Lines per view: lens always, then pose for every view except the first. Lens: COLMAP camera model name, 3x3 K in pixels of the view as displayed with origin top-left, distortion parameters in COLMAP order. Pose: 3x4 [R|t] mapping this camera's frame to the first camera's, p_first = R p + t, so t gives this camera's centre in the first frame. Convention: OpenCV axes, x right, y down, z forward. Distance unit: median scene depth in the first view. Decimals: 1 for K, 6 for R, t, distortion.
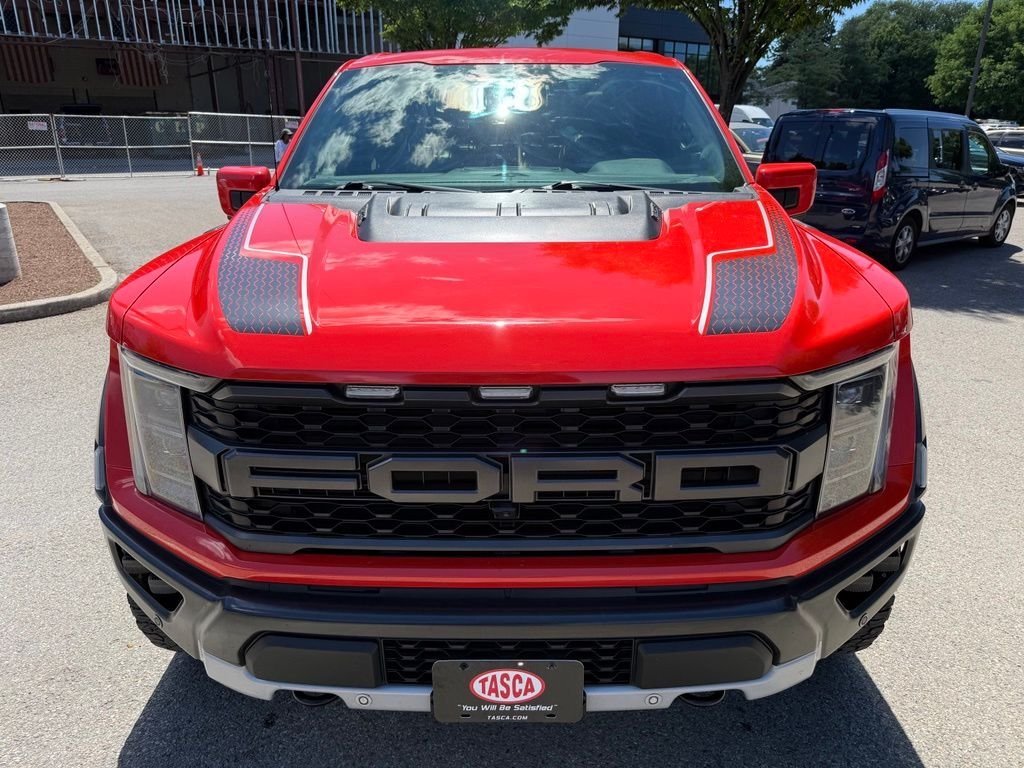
lens RADIAL K [[742.1, 0, 514.3], [0, 742.1, 374.9], [0, 0, 1]] dist [0.001444, -0.002656]
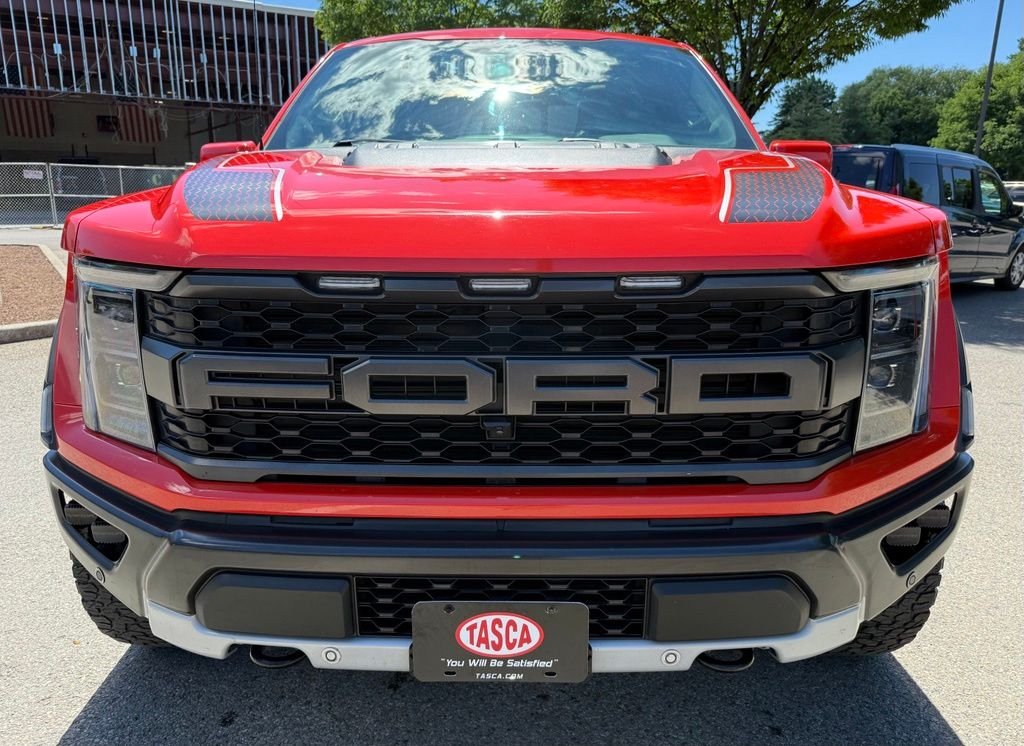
lens RADIAL K [[766.7, 0, 509.8], [0, 766.7, 372.5], [0, 0, 1]] dist [0.004135, -0.007809]
pose [[0.999962, 0.007285, -0.004698, 0.002345], [-0.007680, 0.995866, -0.090513, 0.107725], [0.004019, 0.090545, 0.995884, 0.051277]]
